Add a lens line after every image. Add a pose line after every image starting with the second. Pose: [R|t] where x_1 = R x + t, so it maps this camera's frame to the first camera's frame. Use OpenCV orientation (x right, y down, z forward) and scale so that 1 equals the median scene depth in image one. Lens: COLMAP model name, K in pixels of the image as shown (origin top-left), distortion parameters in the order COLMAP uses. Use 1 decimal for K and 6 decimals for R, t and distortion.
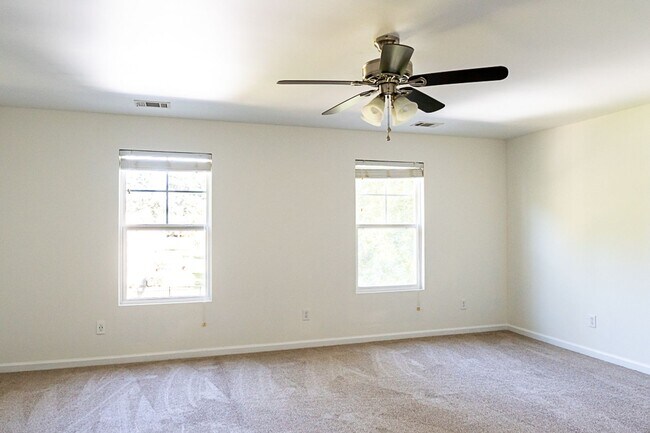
lens RADIAL K [[457.8, 0, 323.4], [0, 457.8, 224.2], [0, 0, 1]] dist [-0.007507, -0.001368]
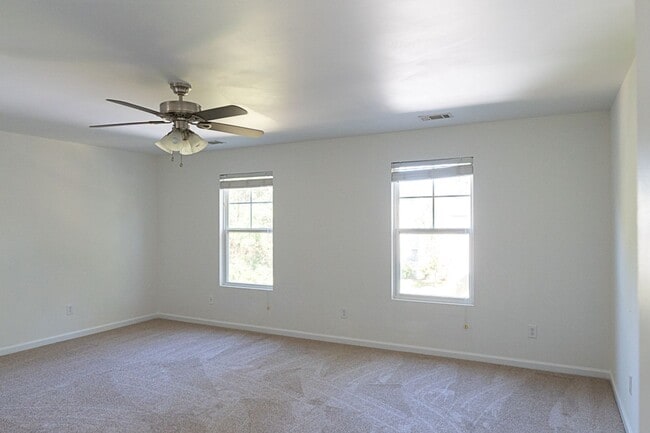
lens RADIAL K [[450.6, 0, 325.0], [0, 450.6, 216.5], [0, 0, 1]] dist [-0.003851, 0.000420]
pose [[0.699100, -0.015303, -0.714861, 0.685525], [-0.001795, 0.999730, -0.023157, -0.002961], [0.715022, 0.017472, 0.698883, 0.232279]]
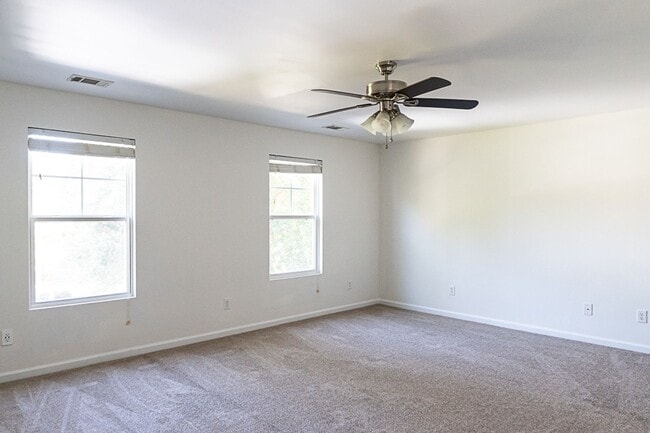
lens RADIAL K [[454.6, 0, 327.7], [0, 454.6, 222.6], [0, 0, 1]] dist [-0.007051, -0.003103]
pose [[0.896079, -0.002923, 0.443884, -0.286985], [-0.007428, 0.999740, 0.021578, -0.007257], [-0.443832, -0.022633, 0.895824, -0.004939]]
